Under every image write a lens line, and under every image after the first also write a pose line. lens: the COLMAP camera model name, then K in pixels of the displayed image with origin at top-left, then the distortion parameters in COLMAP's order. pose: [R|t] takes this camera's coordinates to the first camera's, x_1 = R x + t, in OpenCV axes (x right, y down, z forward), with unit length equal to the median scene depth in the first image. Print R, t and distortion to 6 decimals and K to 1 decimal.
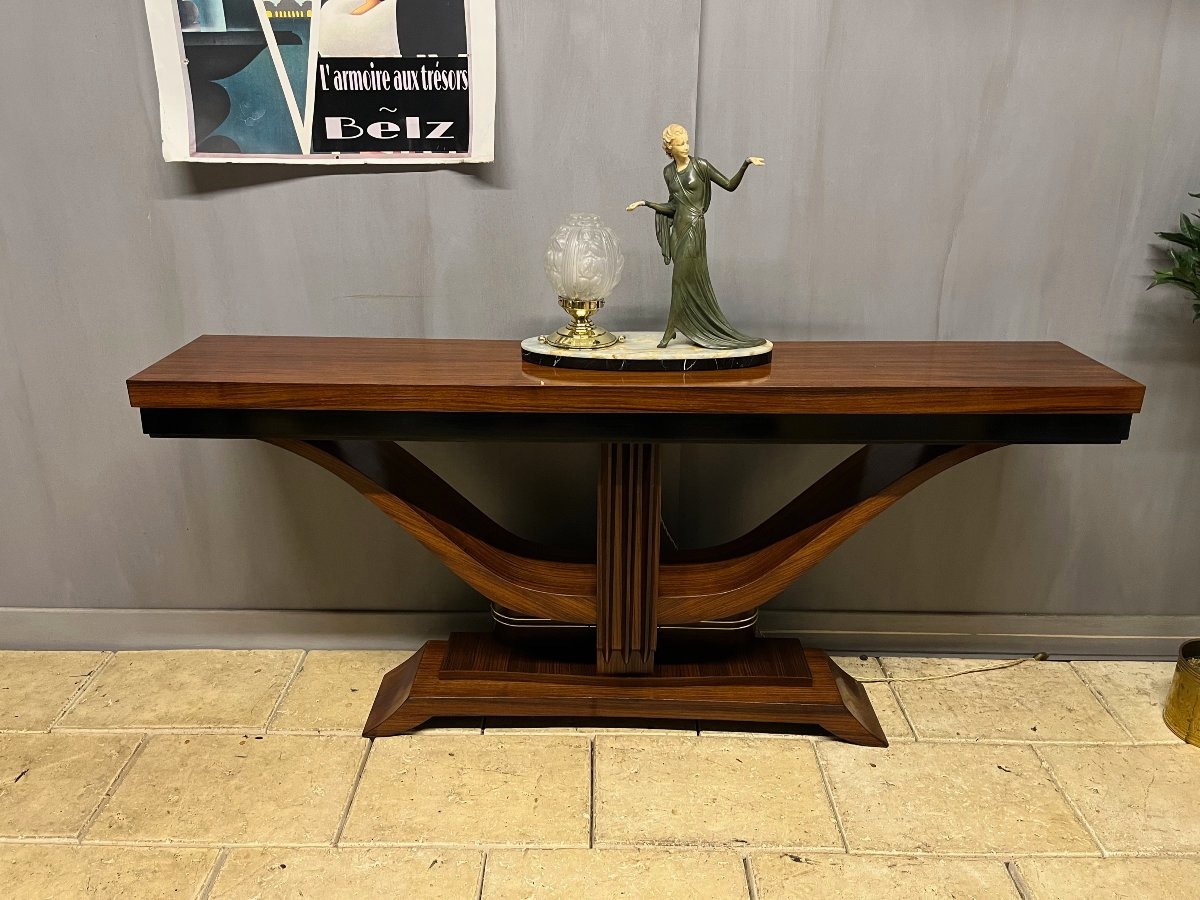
lens RADIAL K [[916.3, 0, 583.1], [0, 916.3, 430.3], [0, 0, 1]] dist [0.054001, -0.087208]
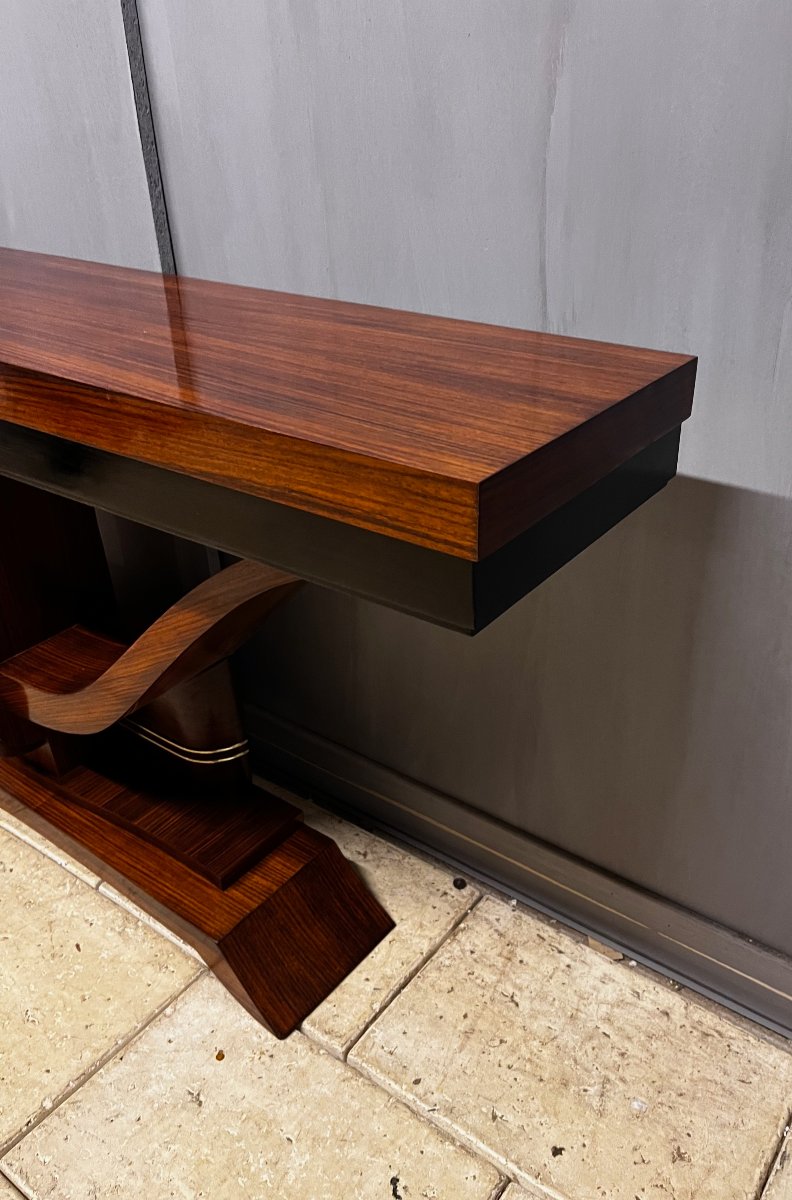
lens RADIAL K [[947.6, 0, 456.8], [0, 947.6, 613.4], [0, 0, 1]] dist [0.003986, 0.001794]
pose [[0.831004, 0.278373, -0.481602, 0.622106], [-0.183644, 0.954526, 0.234853, -0.066531], [0.525078, -0.106721, 0.844336, 0.580675]]
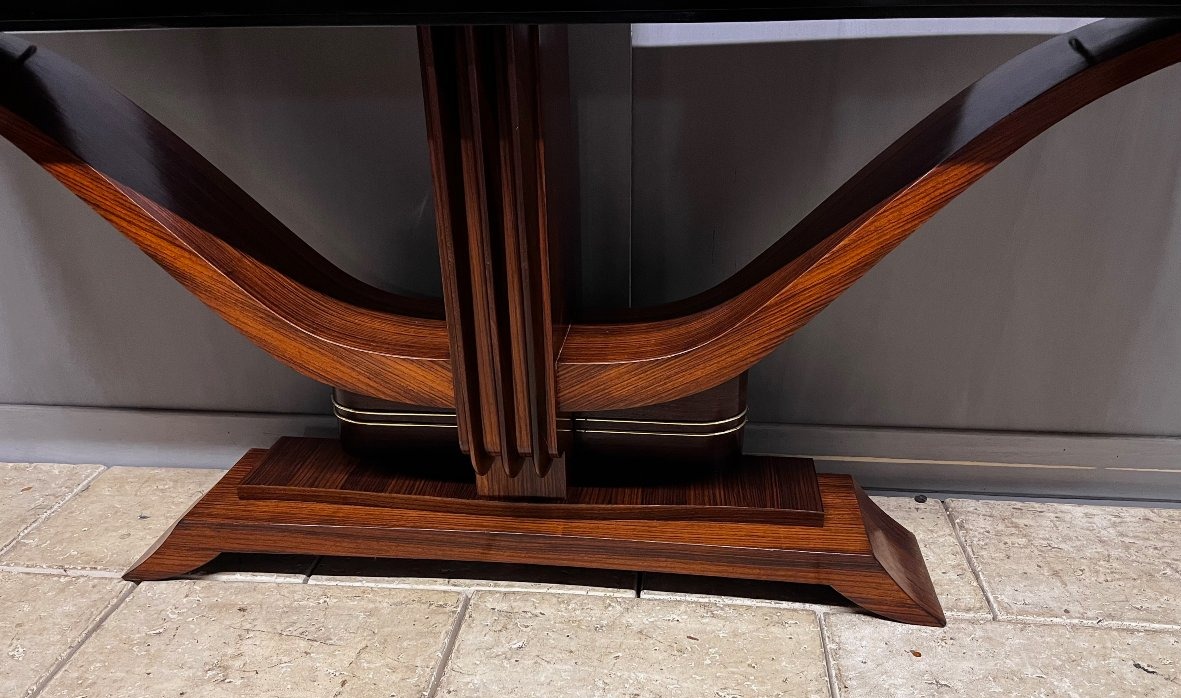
lens RADIAL K [[921.2, 0, 591.4], [0, 921.2, 445.0], [0, 0, 1]] dist [0.068981, -0.112542]
pose [[0.996065, 0.024772, -0.085096, 0.146338], [-0.014323, 0.992516, 0.121272, 0.152382], [0.087463, -0.119576, 0.988965, 0.386329]]
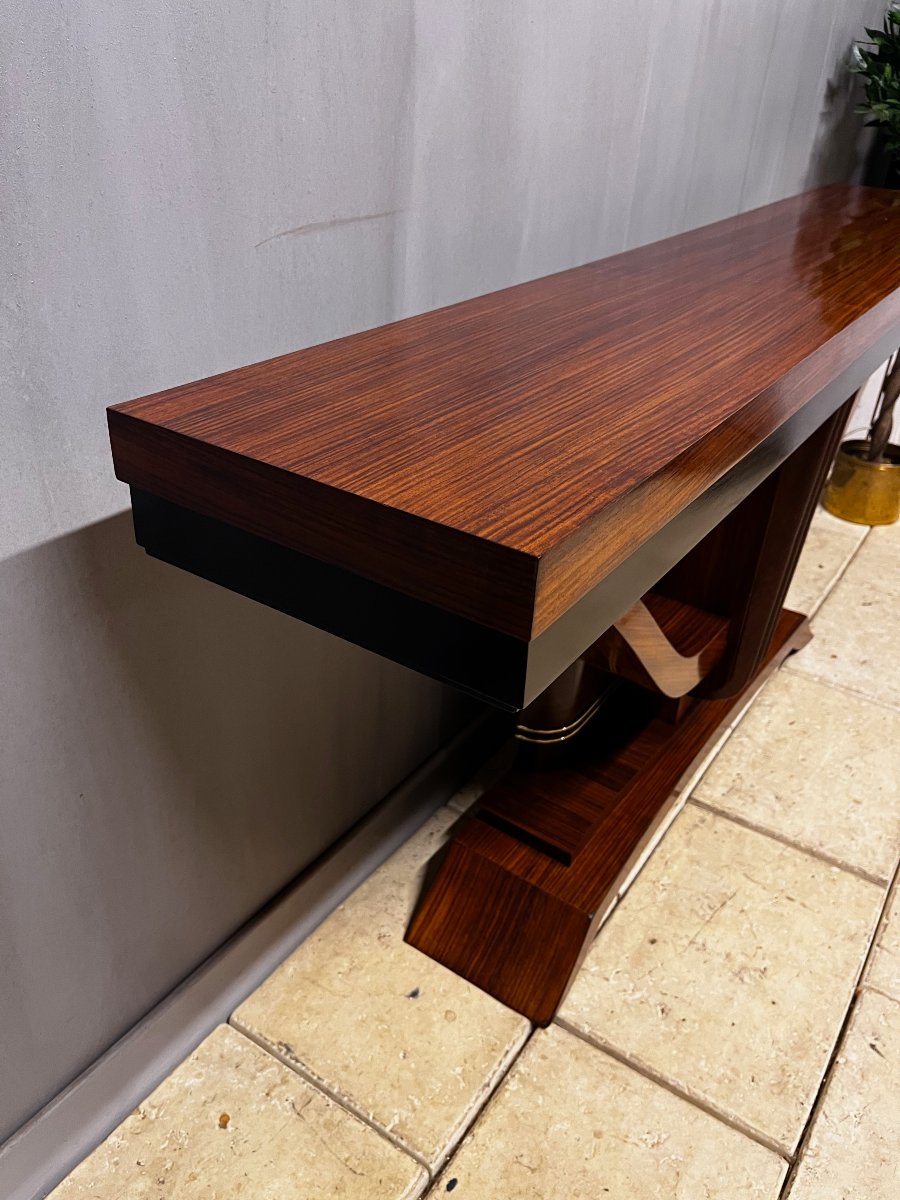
lens RADIAL K [[924.5, 0, 450.0], [0, 924.5, 600.0], [0, 0, 1]] dist [0.057869, -0.100664]
pose [[0.551380, -0.413330, 0.724665, -0.580886], [0.251487, 0.910580, 0.328021, -0.115121], [-0.795446, 0.001379, 0.606022, 0.695733]]
